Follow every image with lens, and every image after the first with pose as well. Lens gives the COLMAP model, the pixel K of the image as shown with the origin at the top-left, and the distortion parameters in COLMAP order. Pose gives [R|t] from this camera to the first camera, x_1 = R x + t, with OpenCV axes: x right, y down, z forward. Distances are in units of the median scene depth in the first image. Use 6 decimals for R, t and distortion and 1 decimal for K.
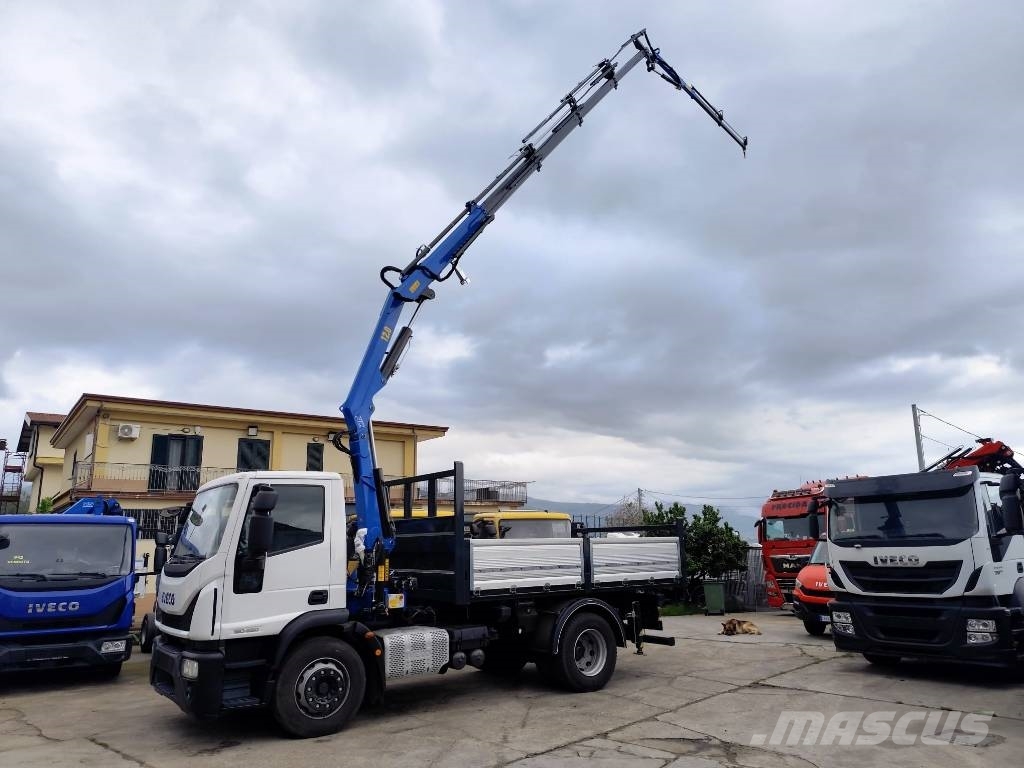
lens RADIAL K [[709.8, 0, 502.3], [0, 709.8, 377.8], [0, 0, 1]] dist [0.038653, -0.032950]
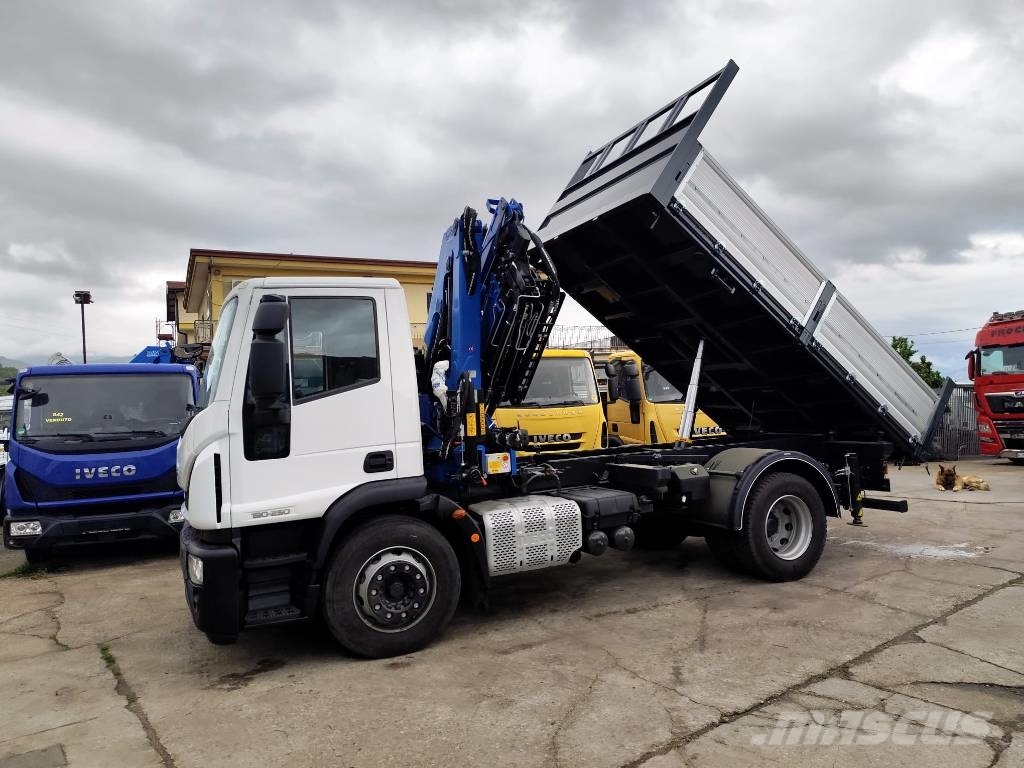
lens RADIAL K [[703.3, 0, 516.5], [0, 703.3, 379.9], [0, 0, 1]] dist [0.040134, -0.038525]
pose [[0.984843, -0.033951, -0.170094, -0.014561], [0.067528, 0.978333, 0.195713, 0.088771], [0.159764, -0.204233, 0.965797, 0.311410]]
